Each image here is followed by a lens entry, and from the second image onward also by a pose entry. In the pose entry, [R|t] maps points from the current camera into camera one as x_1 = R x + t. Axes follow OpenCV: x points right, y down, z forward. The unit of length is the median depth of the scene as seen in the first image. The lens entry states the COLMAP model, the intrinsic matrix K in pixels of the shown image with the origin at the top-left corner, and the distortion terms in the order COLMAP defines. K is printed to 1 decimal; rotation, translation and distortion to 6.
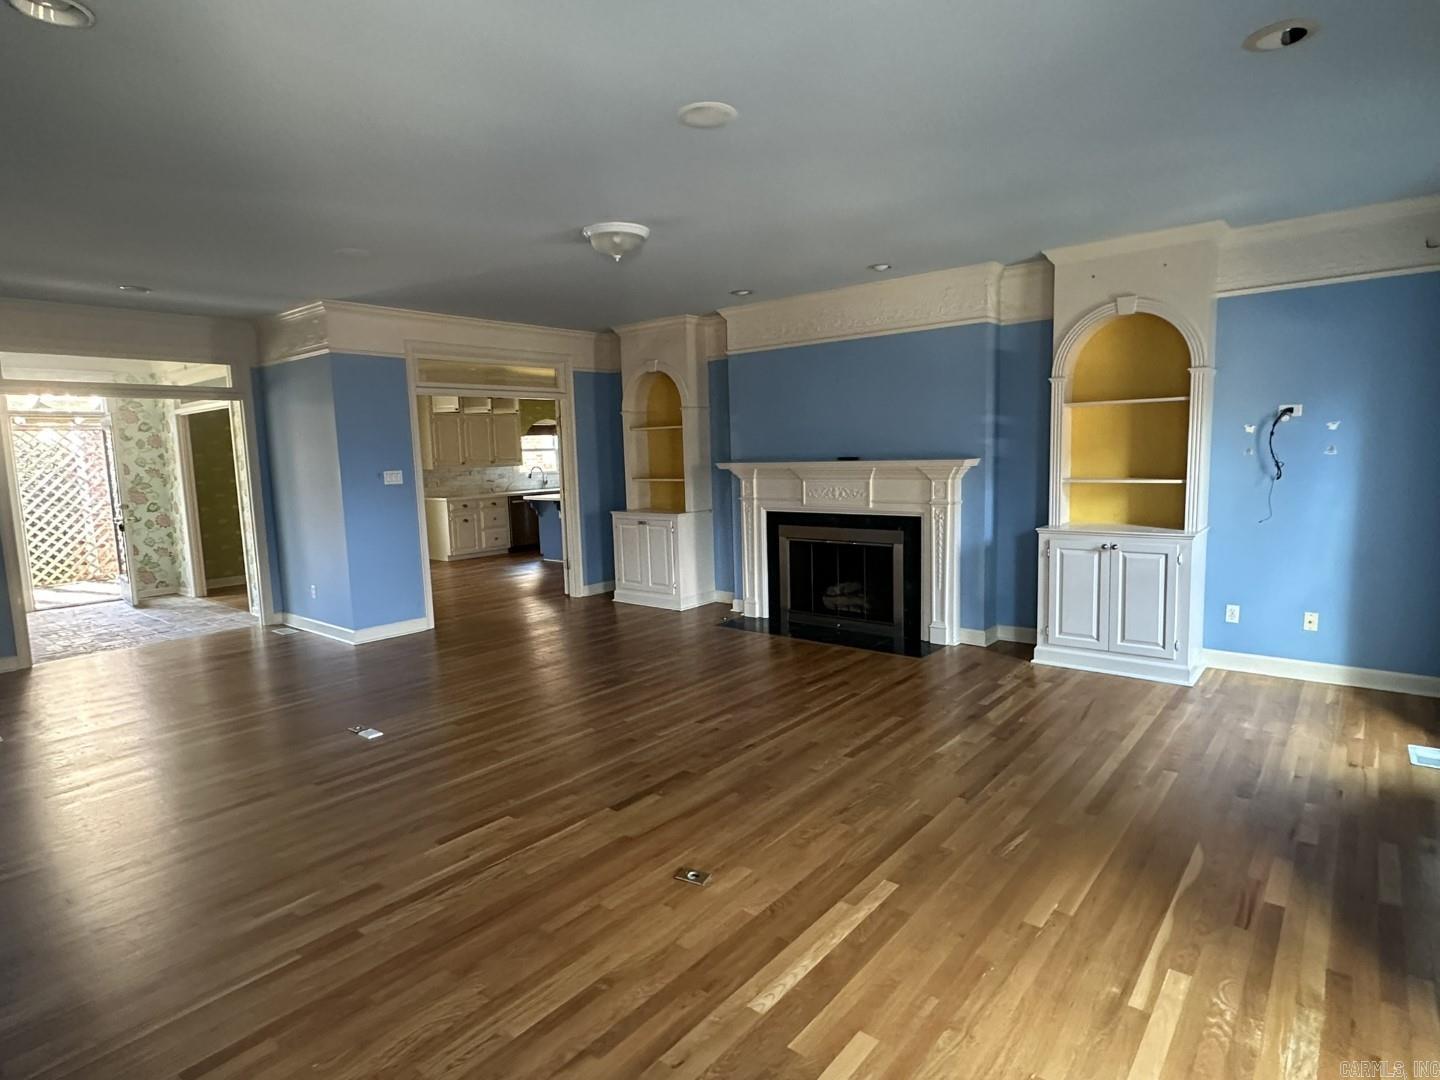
lens RADIAL K [[781.6, 0, 718.8], [0, 781.6, 541.8], [0, 0, 1]] dist [0.003189, 0.001079]
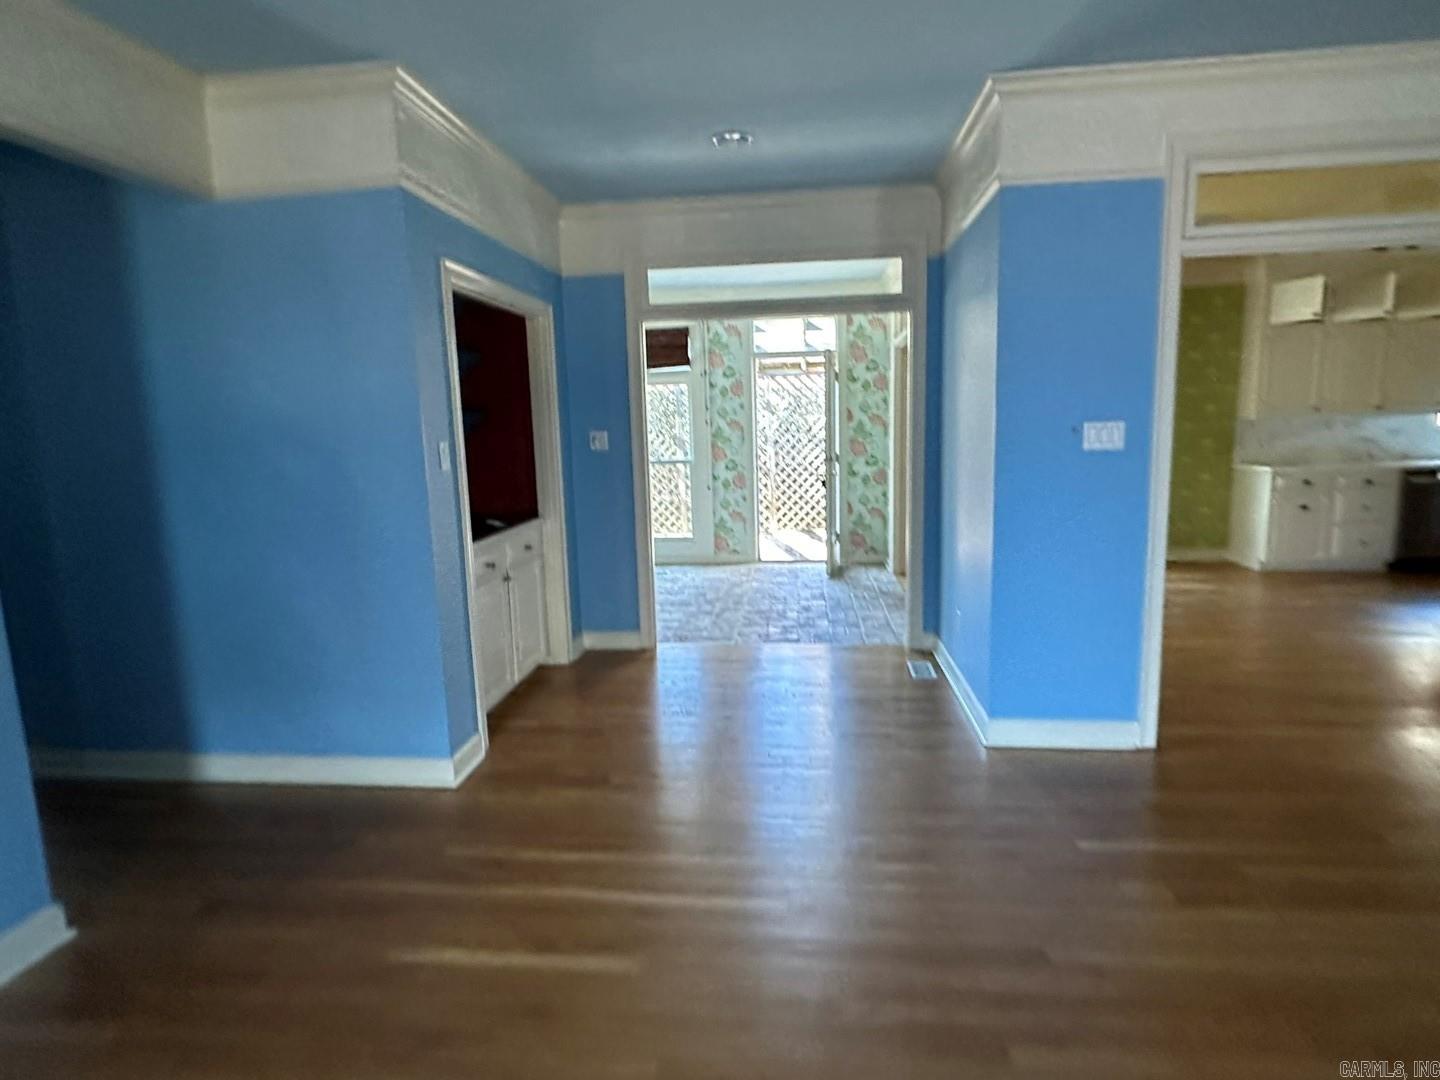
lens RADIAL K [[781.6, 0, 719.8], [0, 781.6, 540.2], [0, 0, 1]] dist [0.003189, 0.001079]
pose [[0.554904, 0.139231, -0.820180, -0.081710], [-0.086252, 0.990211, 0.109739, -0.029862], [0.827431, 0.009848, 0.561481, 0.310326]]
